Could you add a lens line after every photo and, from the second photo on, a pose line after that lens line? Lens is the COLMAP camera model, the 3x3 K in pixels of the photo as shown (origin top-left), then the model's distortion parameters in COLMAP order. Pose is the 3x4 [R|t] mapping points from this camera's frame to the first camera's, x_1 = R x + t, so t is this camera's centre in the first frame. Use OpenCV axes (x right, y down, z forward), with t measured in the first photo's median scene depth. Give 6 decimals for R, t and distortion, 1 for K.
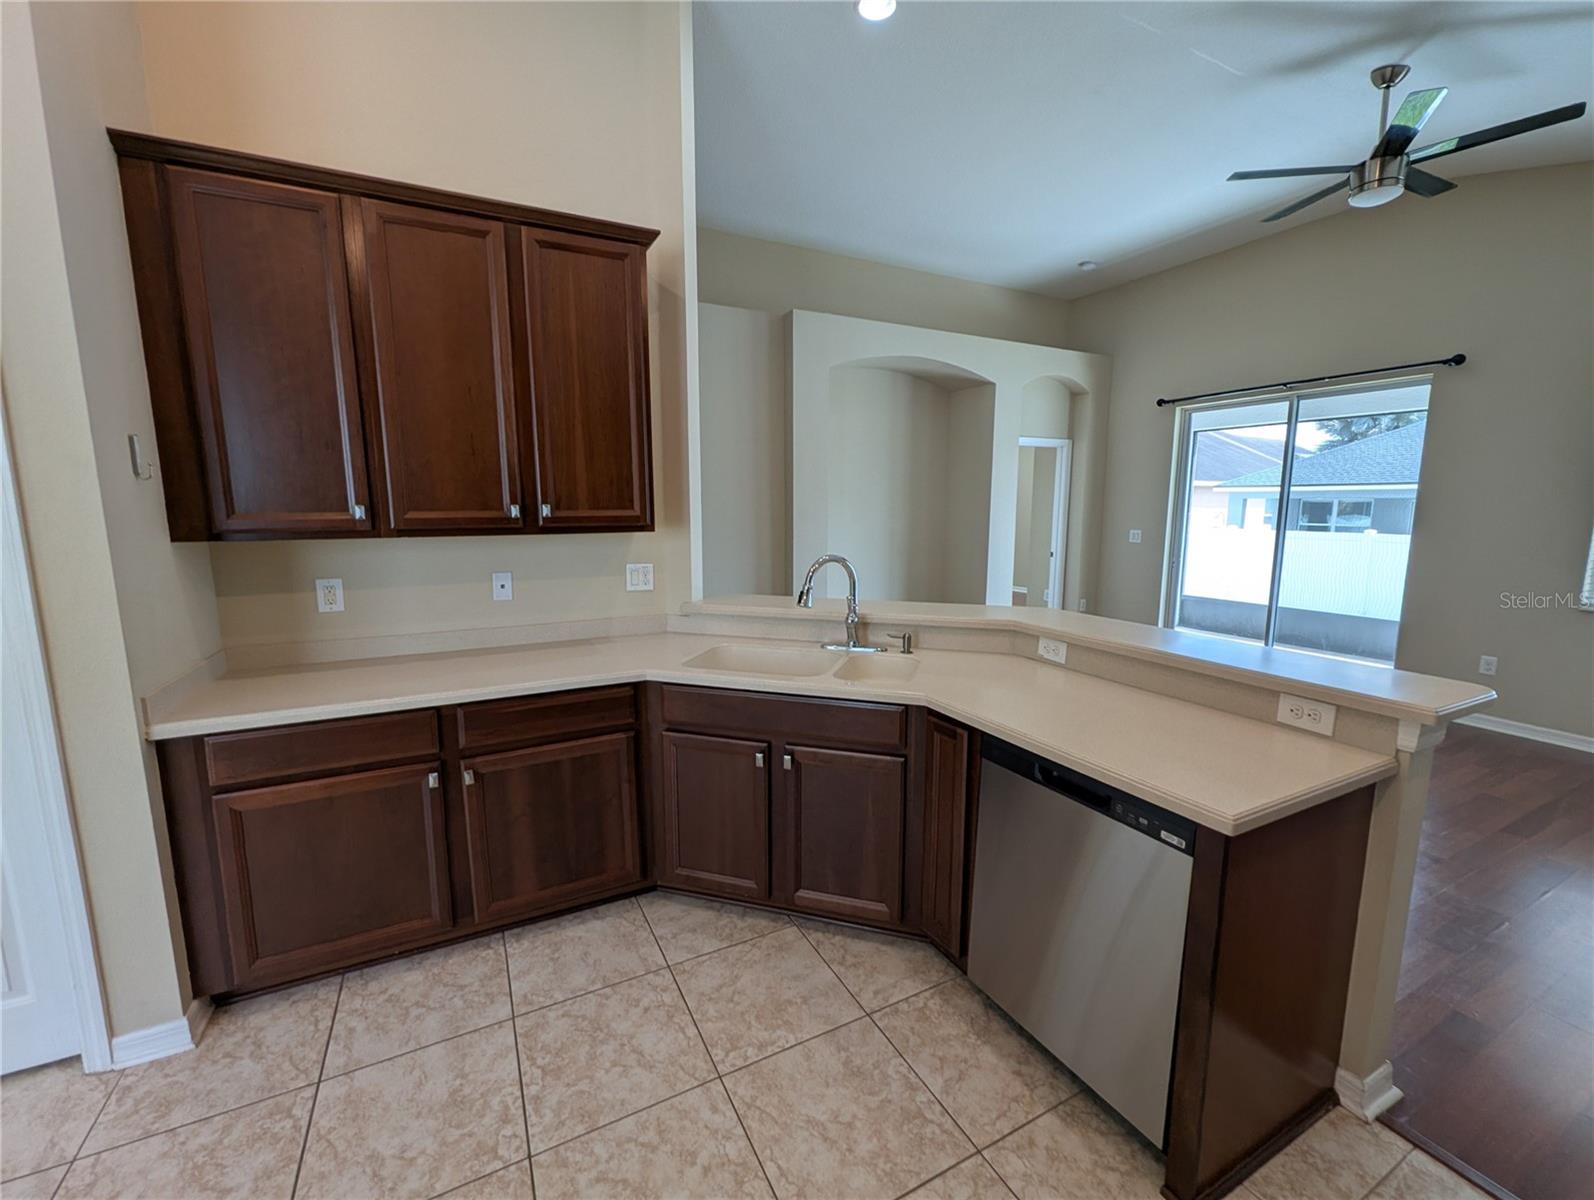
lens RADIAL K [[657.6, 0, 797.0], [0, 657.6, 600.0], [0, 0, 1]] dist [0.000653, -0.000461]
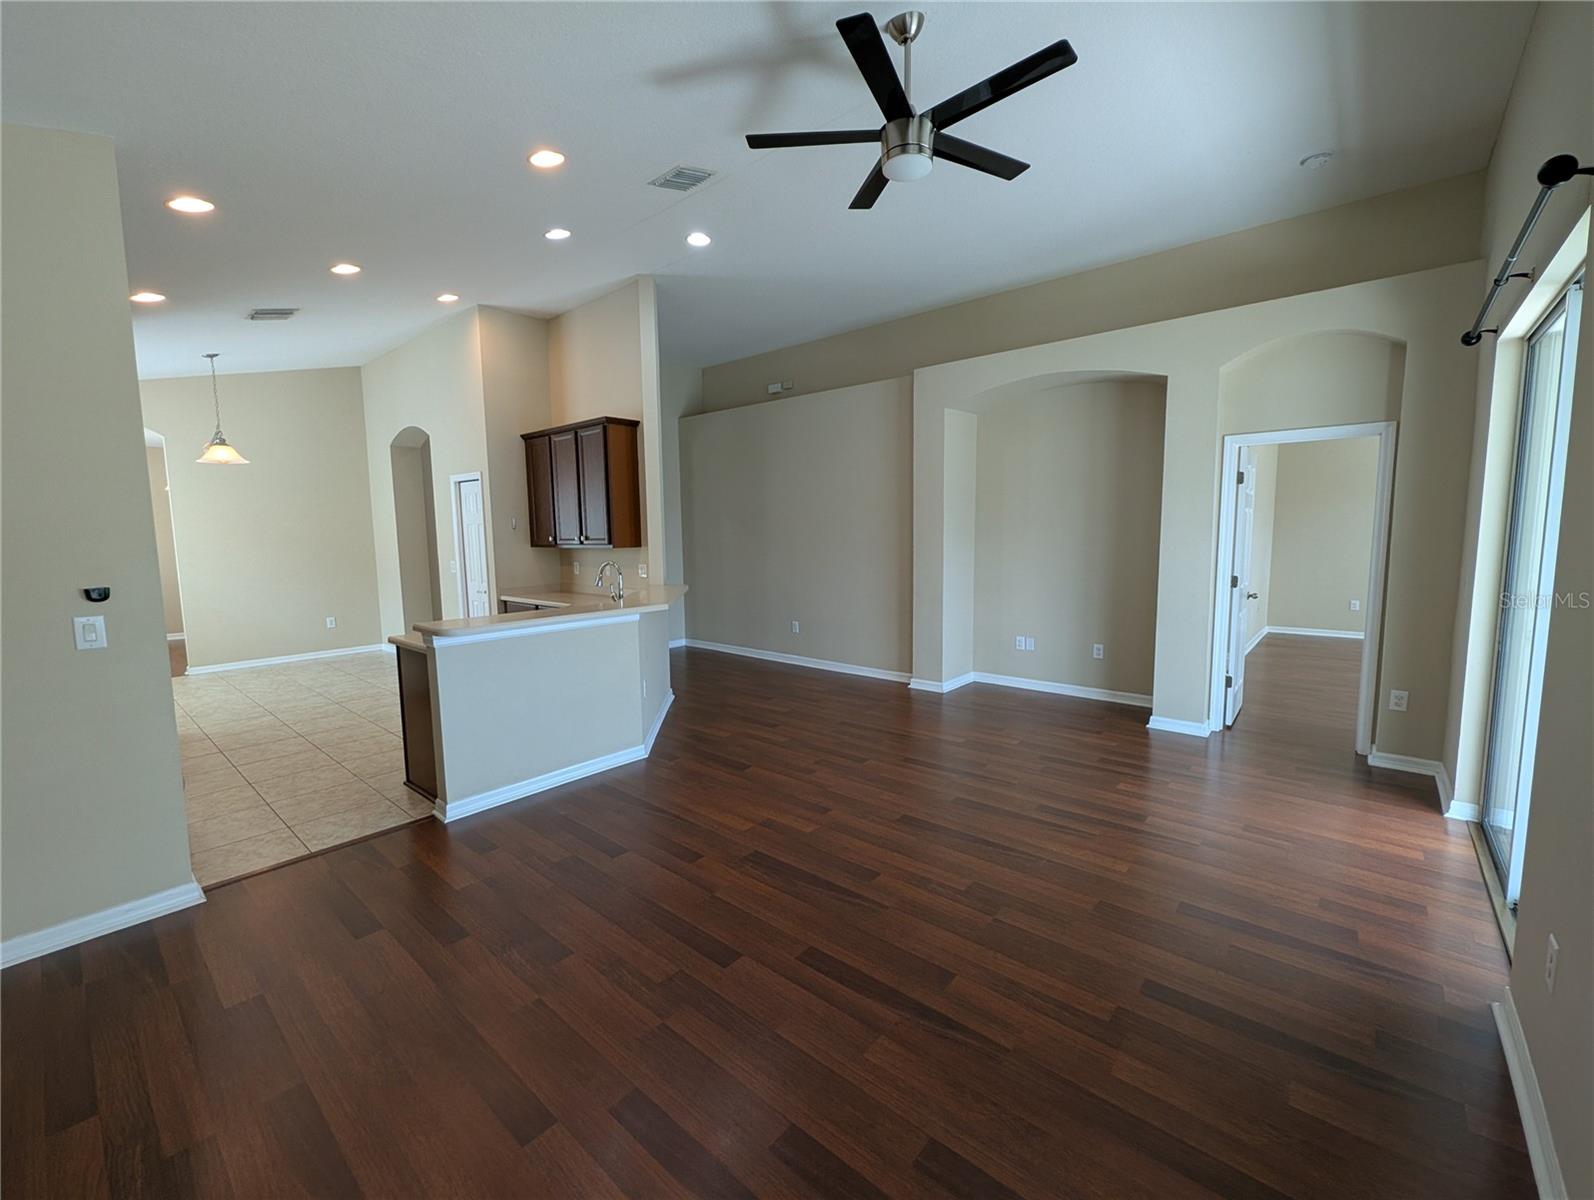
lens RADIAL K [[657.6, 0, 797.0], [0, 657.6, 600.0], [0, 0, 1]] dist [0.000653, -0.000461]
pose [[0.373124, 0.094398, -0.922967, 1.199871], [-0.120745, 0.991290, 0.052573, -0.072254], [0.919891, 0.091828, 0.381272, 0.438714]]
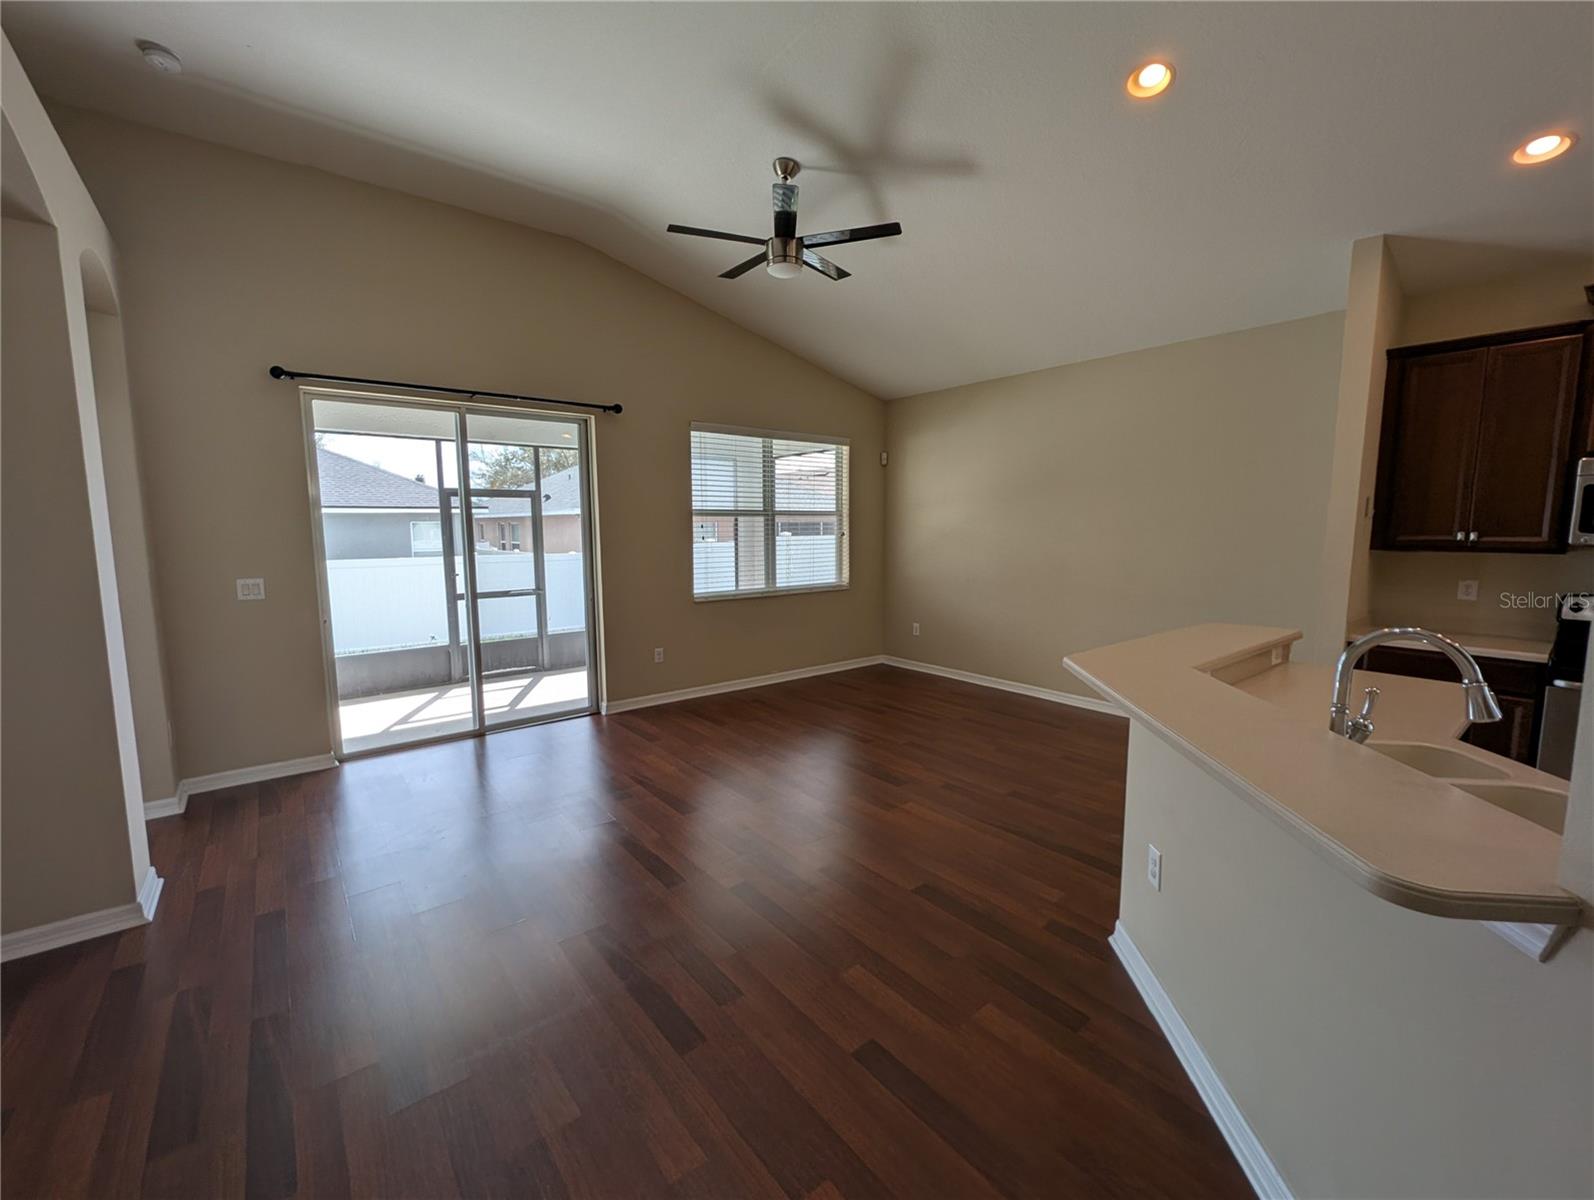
lens RADIAL K [[657.6, 0, 797.0], [0, 657.6, 600.0], [0, 0, 1]] dist [0.000653, -0.000461]
pose [[-0.198173, -0.111588, 0.973794, -0.241922], [0.149687, 0.978399, 0.142578, -0.145974], [-0.968670, 0.174019, -0.177189, 0.934468]]
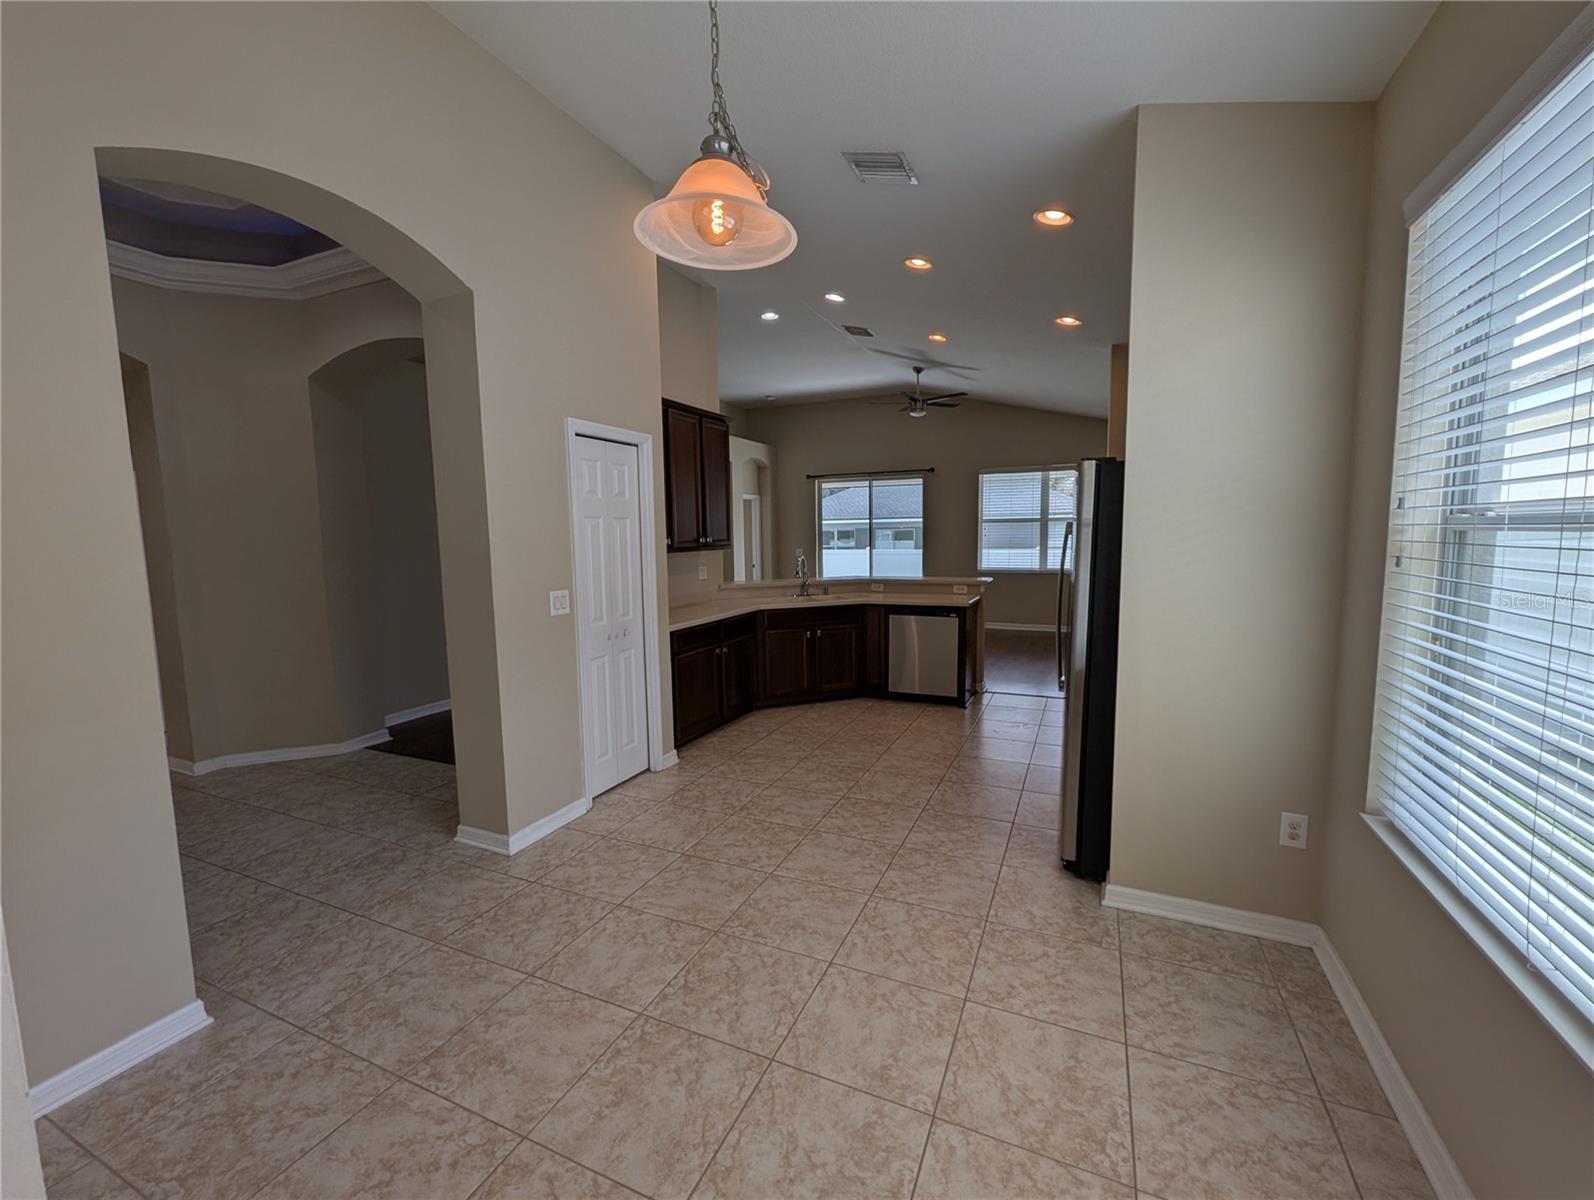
lens RADIAL K [[657.6, 0, 797.0], [0, 657.6, 600.0], [0, 0, 1]] dist [0.000653, -0.000461]
pose [[0.783932, -0.077553, 0.615984, -0.823367], [0.107127, 0.994183, -0.011166, 0.066316], [-0.611535, 0.074742, 0.787679, -0.495920]]
